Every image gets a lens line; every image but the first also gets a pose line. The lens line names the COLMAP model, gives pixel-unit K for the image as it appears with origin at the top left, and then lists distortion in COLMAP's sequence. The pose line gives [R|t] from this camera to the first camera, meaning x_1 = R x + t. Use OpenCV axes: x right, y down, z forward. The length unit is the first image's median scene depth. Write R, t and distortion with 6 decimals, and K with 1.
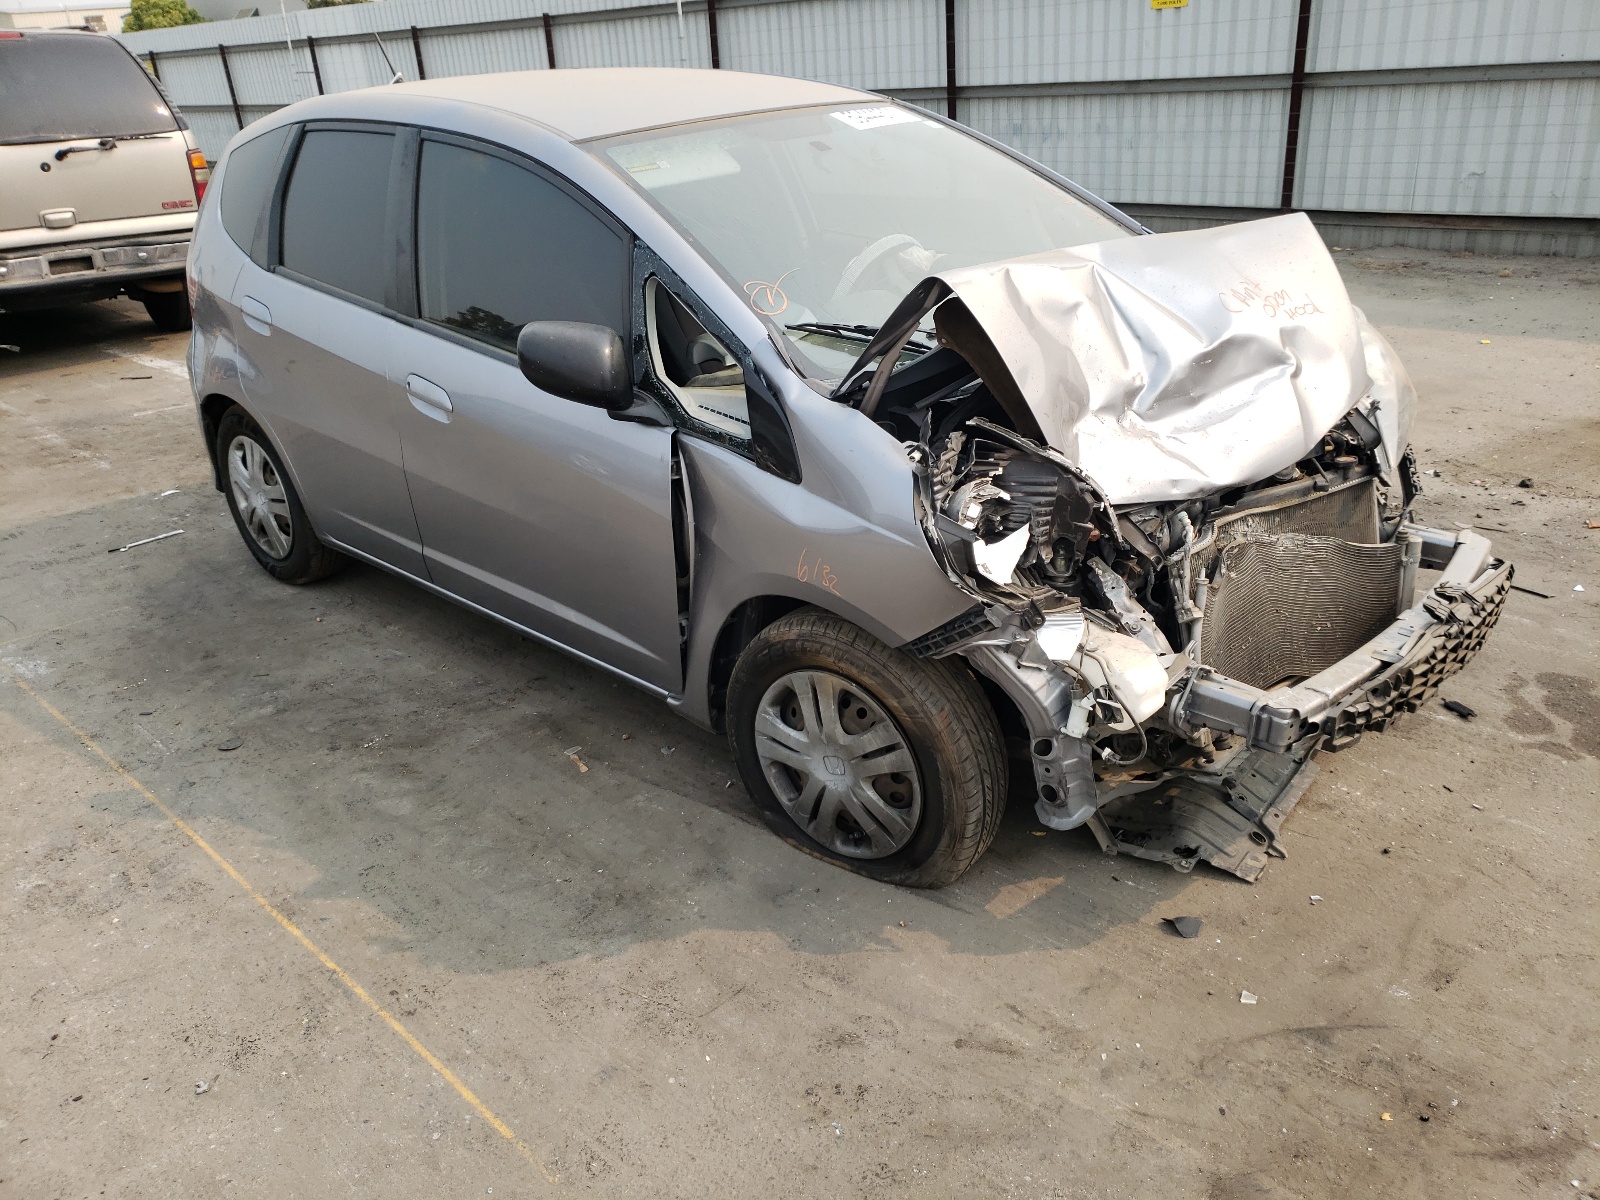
lens RADIAL K [[1226.5, 0, 834.5], [0, 1226.5, 596.8], [0, 0, 1]] dist [0.002562, 0.007497]
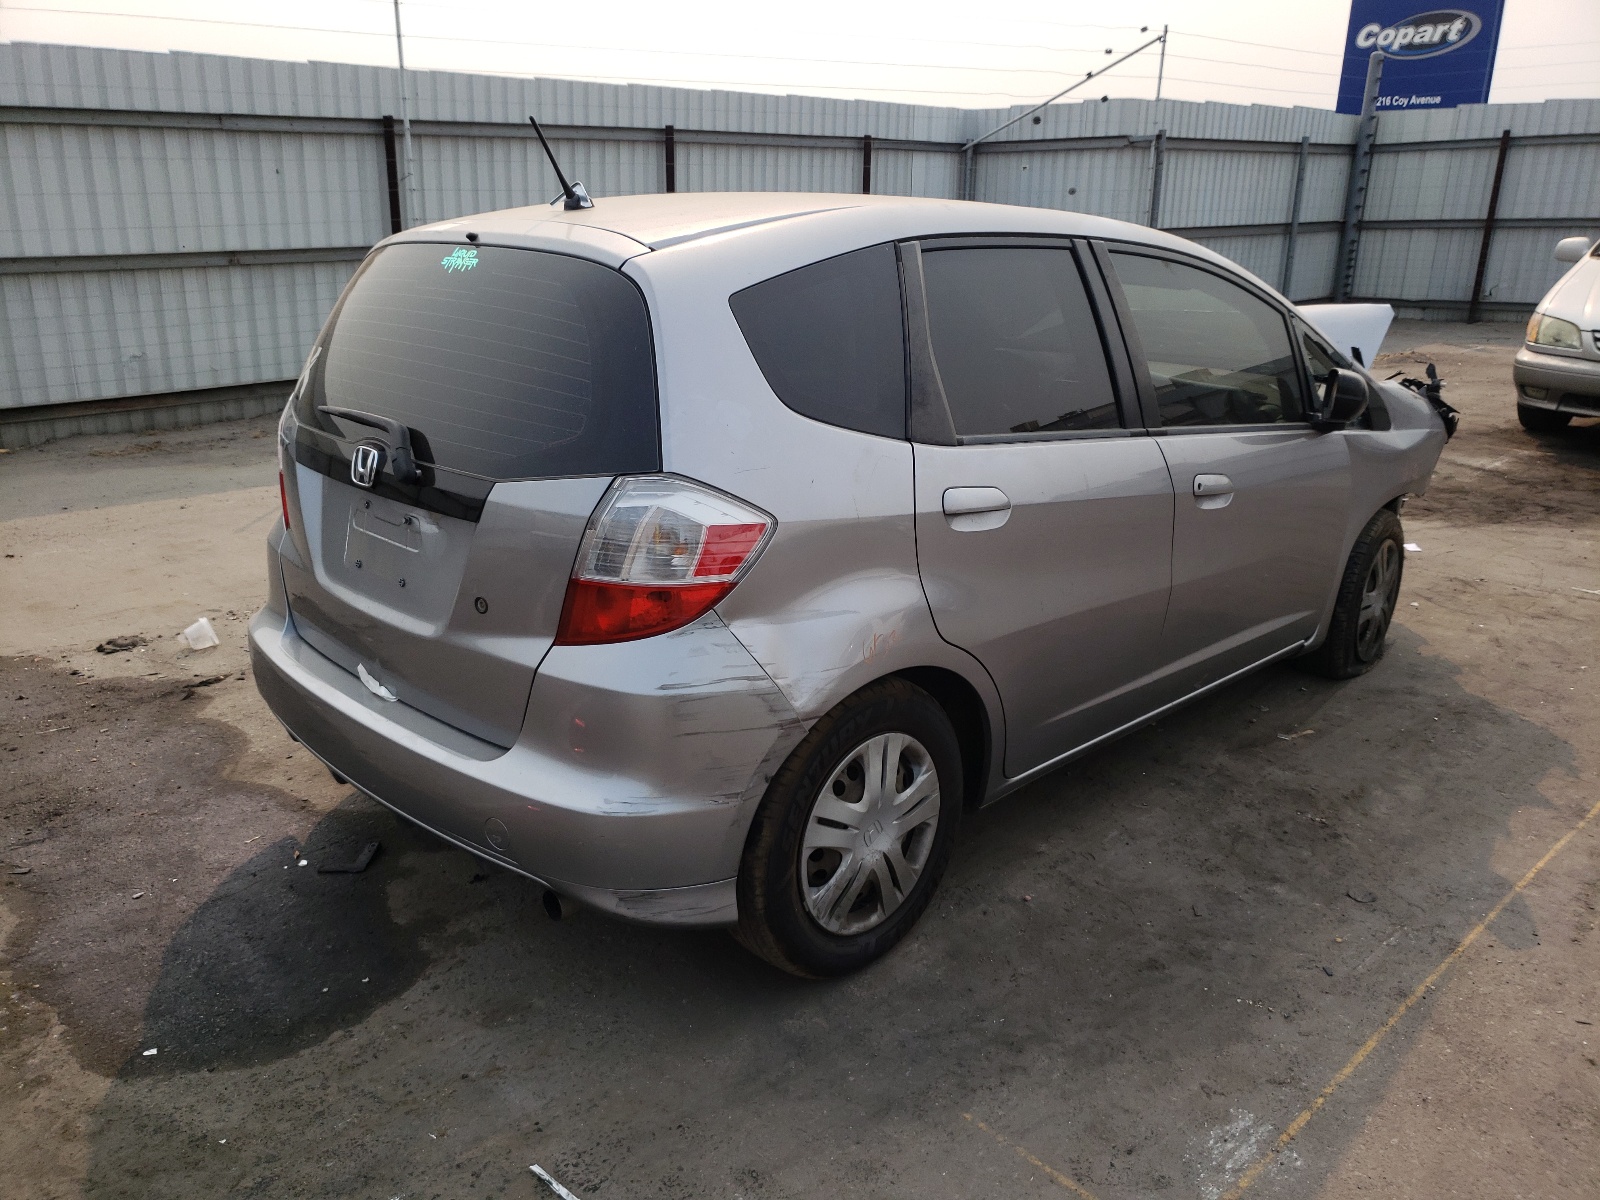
lens RADIAL K [[1228.2, 0, 804.2], [0, 1228.2, 599.5], [0, 0, 1]] dist [0.004607, 0.008974]
pose [[0.052508, -0.243203, 0.968553, -1.653371], [0.396801, 0.895119, 0.203252, -0.517832], [-0.916401, 0.373651, 0.143504, 1.443779]]
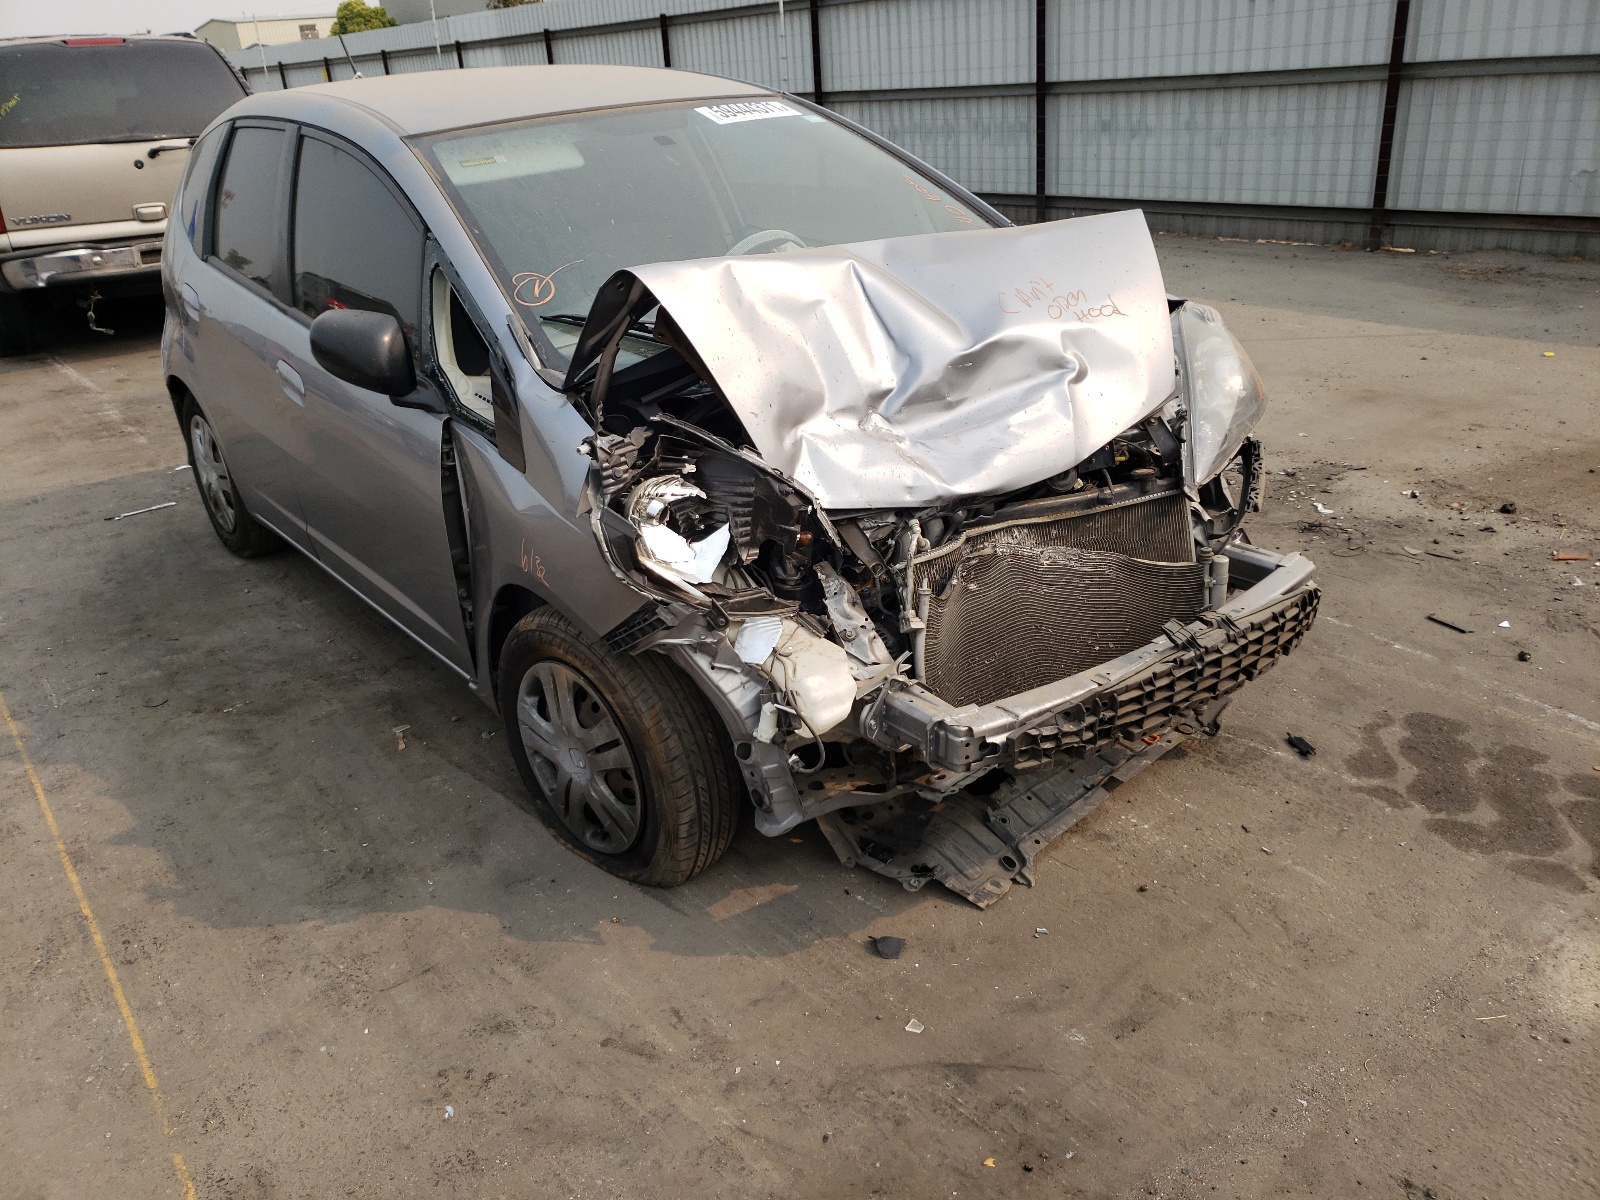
lens RADIAL K [[1228.2, 0, 804.2], [0, 1228.2, 599.5], [0, 0, 1]] dist [0.004607, 0.008974]
pose [[0.988626, 0.050344, -0.141718, 0.311010], [-0.050027, 0.998731, 0.005802, -0.006420], [0.141830, 0.001354, 0.989890, 0.029297]]
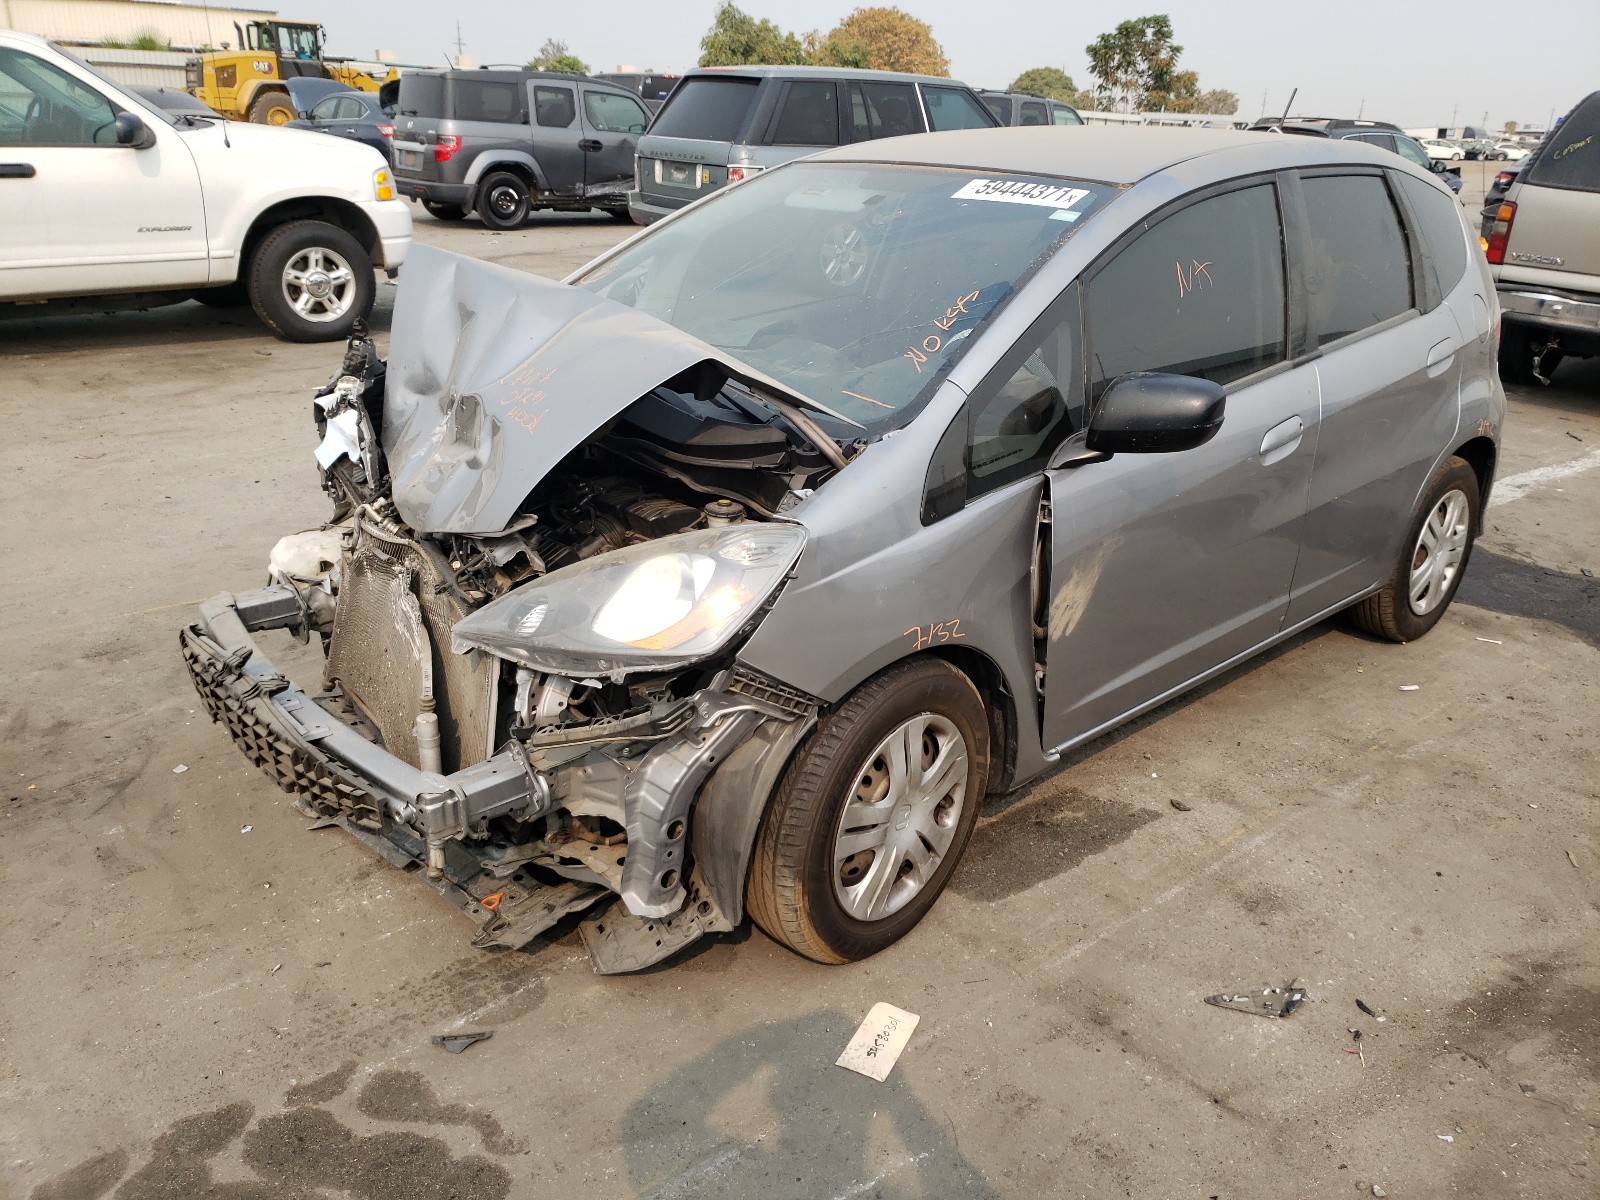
lens RADIAL K [[1237.8, 0, 852.1], [0, 1237.8, 601.7], [0, 0, 1]] dist [-0.000702, 0.000890]
pose [[-0.056536, 0.410572, -0.910074, 1.231022], [-0.447204, 0.804562, 0.390753, -0.580108], [0.892643, 0.429081, 0.138122, 1.170521]]
